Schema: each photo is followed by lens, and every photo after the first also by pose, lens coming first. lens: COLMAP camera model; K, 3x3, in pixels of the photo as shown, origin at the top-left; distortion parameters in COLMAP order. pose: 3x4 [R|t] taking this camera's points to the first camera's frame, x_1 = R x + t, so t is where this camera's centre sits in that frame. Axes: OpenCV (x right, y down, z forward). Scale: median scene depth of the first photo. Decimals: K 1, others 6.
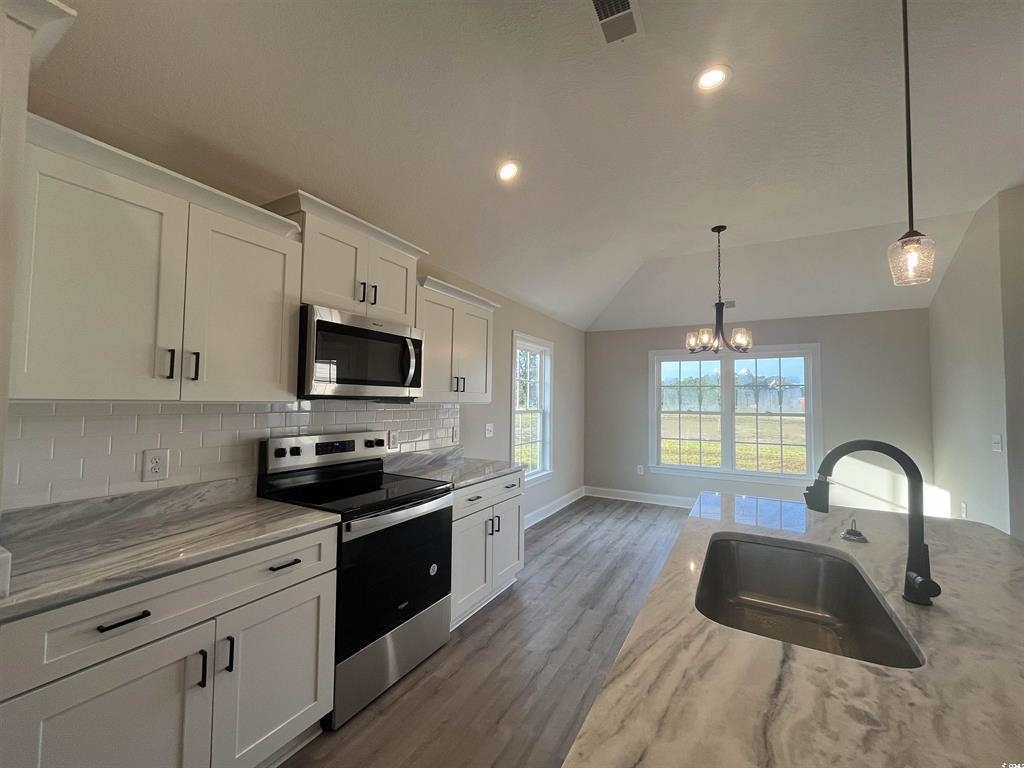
lens RADIAL K [[415.3, 0, 512.0], [0, 415.3, 384.0], [0, 0, 1]] dist [-0.003455, 0.000170]
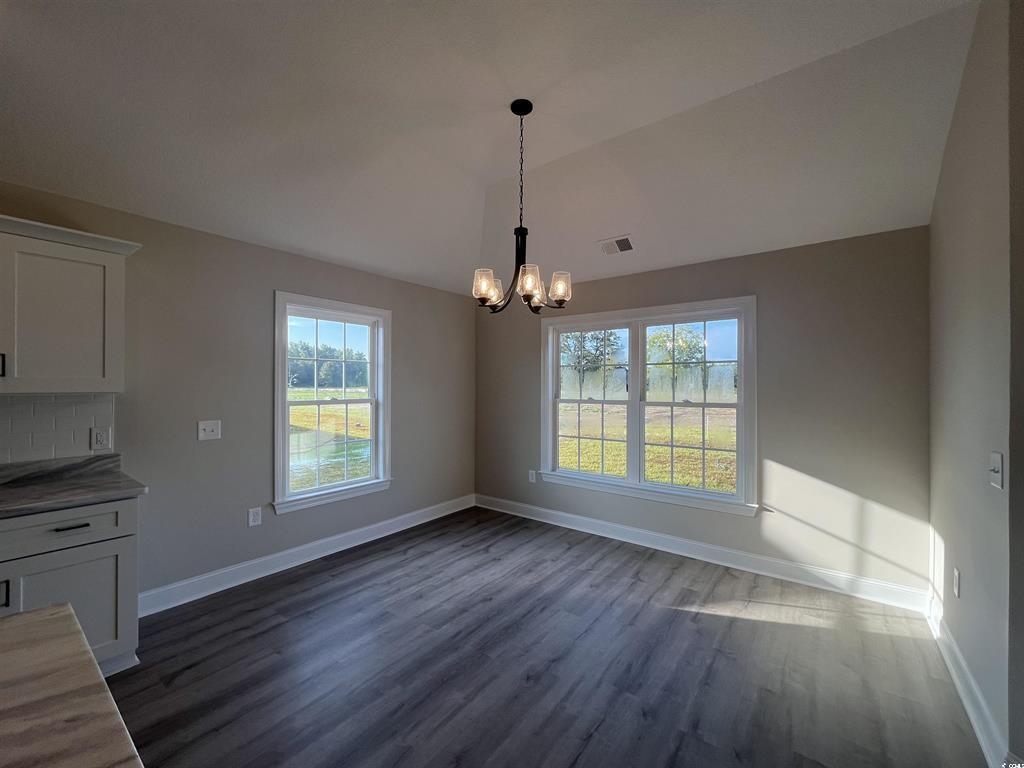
lens RADIAL K [[415.3, 0, 512.0], [0, 415.3, 384.0], [0, 0, 1]] dist [-0.003455, 0.000170]
pose [[0.990475, -0.009346, -0.137374, 0.554722], [0.014262, 0.999291, 0.034846, 0.014707], [0.136951, -0.036473, 0.989906, 0.364052]]
